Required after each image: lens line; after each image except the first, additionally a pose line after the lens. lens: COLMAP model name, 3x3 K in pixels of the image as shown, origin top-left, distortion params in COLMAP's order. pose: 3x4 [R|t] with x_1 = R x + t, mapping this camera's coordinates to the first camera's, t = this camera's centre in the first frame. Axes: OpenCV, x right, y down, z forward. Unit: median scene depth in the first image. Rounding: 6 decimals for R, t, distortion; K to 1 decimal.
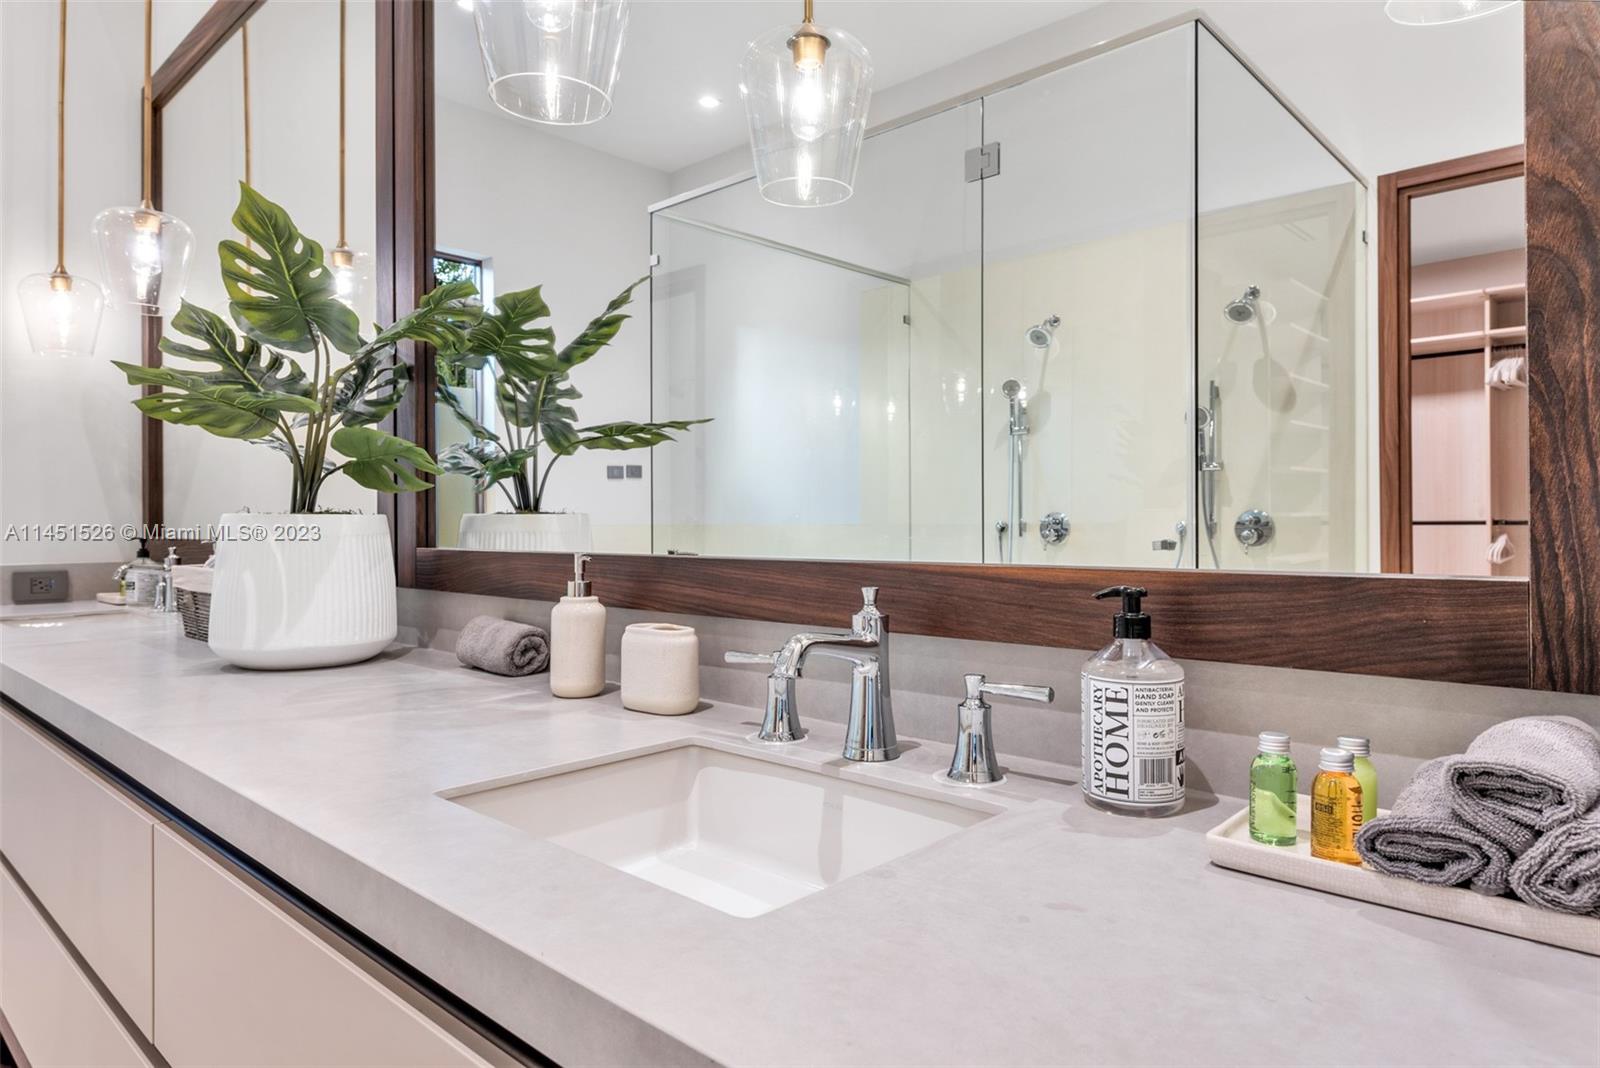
lens RADIAL K [[962.9, 0, 800.0], [0, 962.9, 534.0], [0, 0, 1]] dist [0.003071, 0.000761]
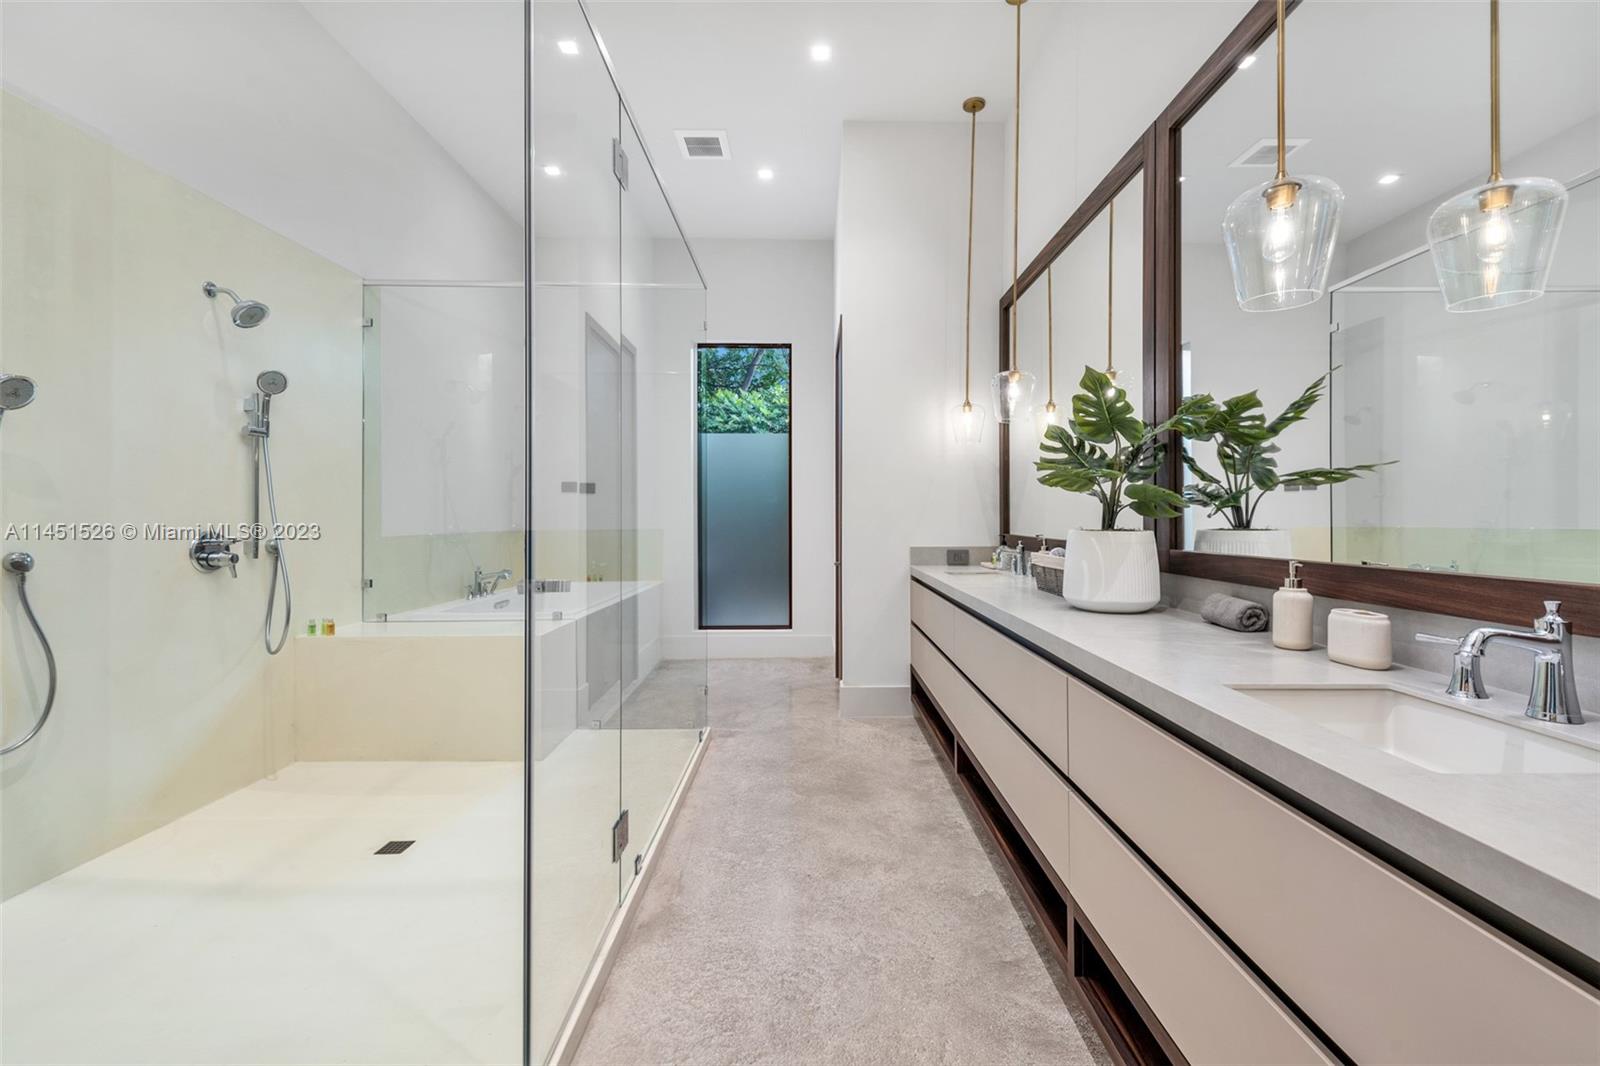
lens RADIAL K [[662.3, 0, 805.9], [0, 662.3, 512.6], [0, 0, 1]] dist [-0.000778, -0.000620]
pose [[0.690026, -0.000209, -0.723784, 0.010911], [-0.011084, 0.999880, -0.010856, -0.034218], [0.723700, 0.015513, 0.689941, -0.310833]]
